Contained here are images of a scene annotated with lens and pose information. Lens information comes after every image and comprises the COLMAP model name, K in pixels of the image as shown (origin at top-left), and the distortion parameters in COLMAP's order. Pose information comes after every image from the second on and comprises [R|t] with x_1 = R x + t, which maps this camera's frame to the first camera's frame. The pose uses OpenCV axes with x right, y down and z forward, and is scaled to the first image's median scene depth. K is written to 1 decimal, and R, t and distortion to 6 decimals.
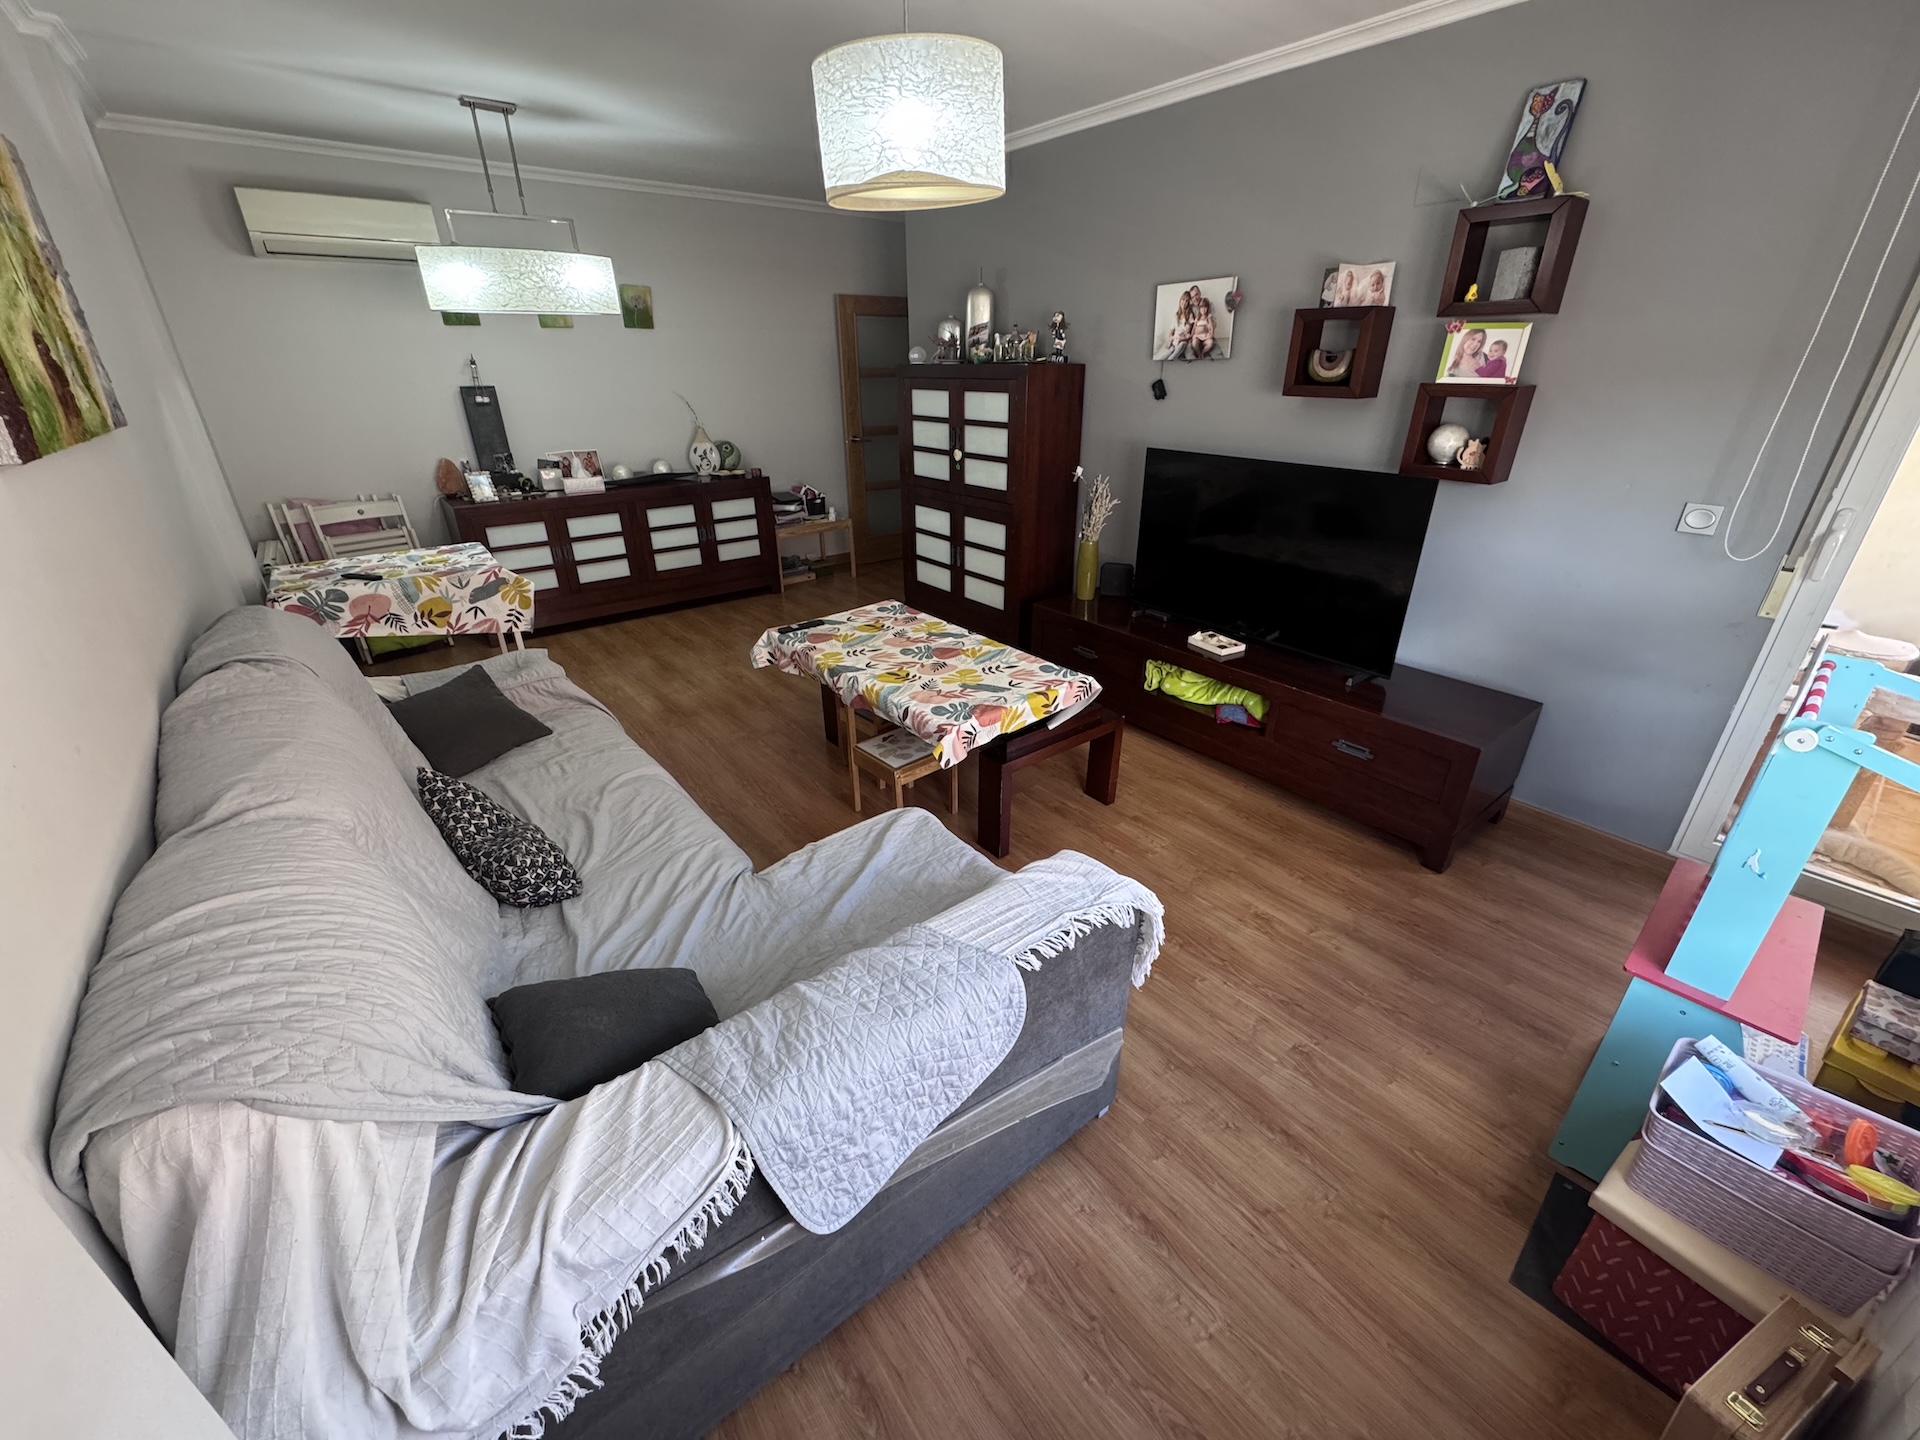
lens RADIAL K [[765.2, 0, 960.8], [0, 765.2, 716.0], [0, 0, 1]] dist [-0.003935, -0.000350]
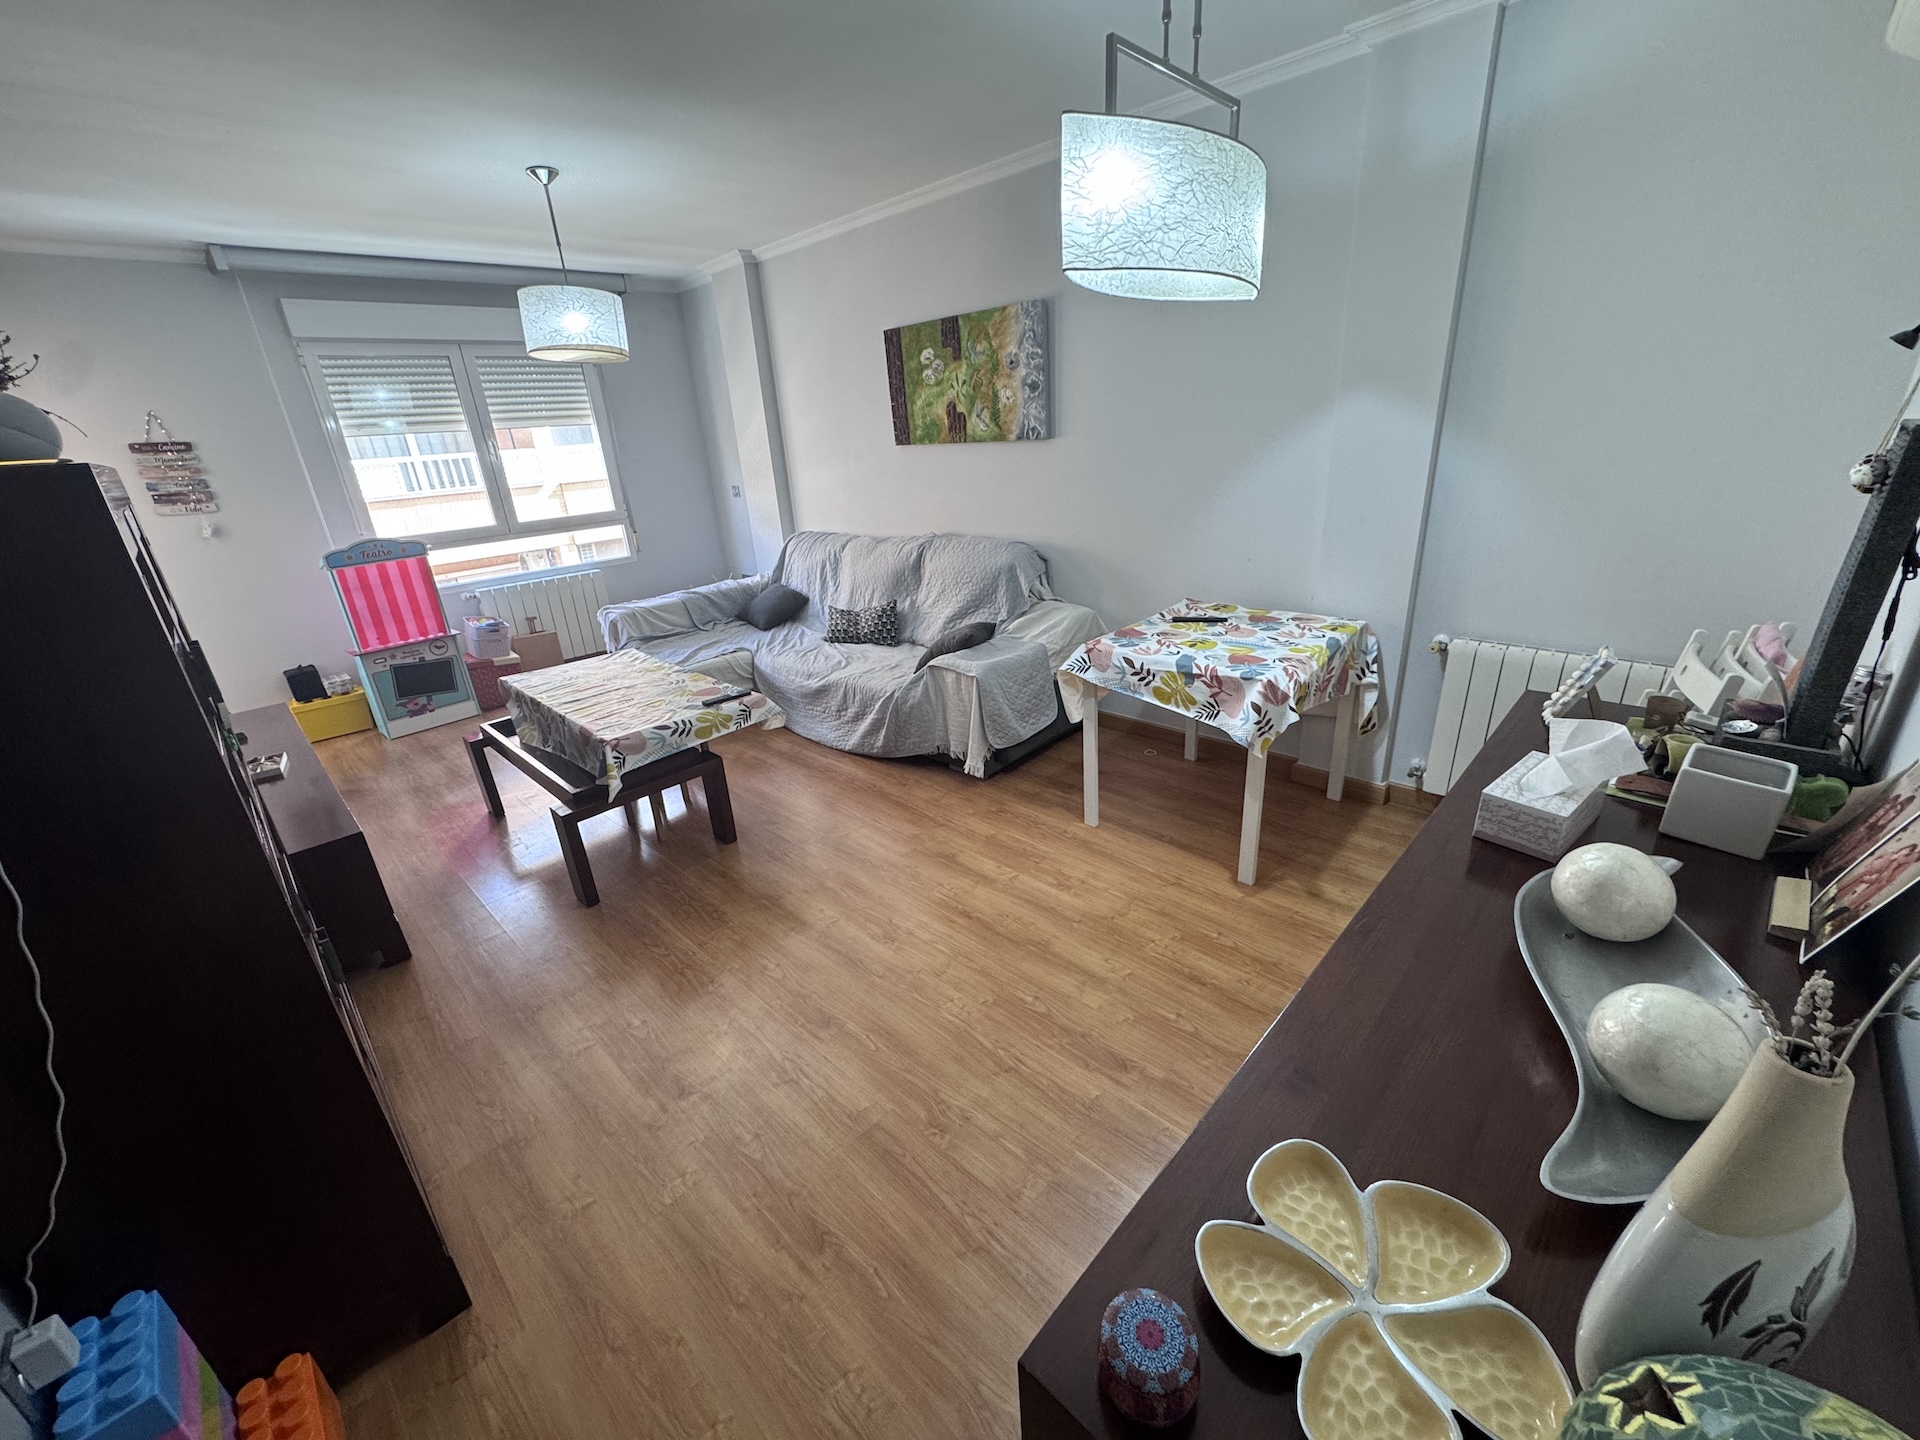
lens RADIAL K [[765.2, 0, 973.5], [0, 765.2, 716.5], [0, 0, 1]] dist [-0.003935, -0.000350]
pose [[-0.989650, 0.107621, -0.094922, -0.399890], [0.006273, 0.693285, 0.720637, -0.753103], [0.143364, 0.712583, -0.686784, 1.639255]]
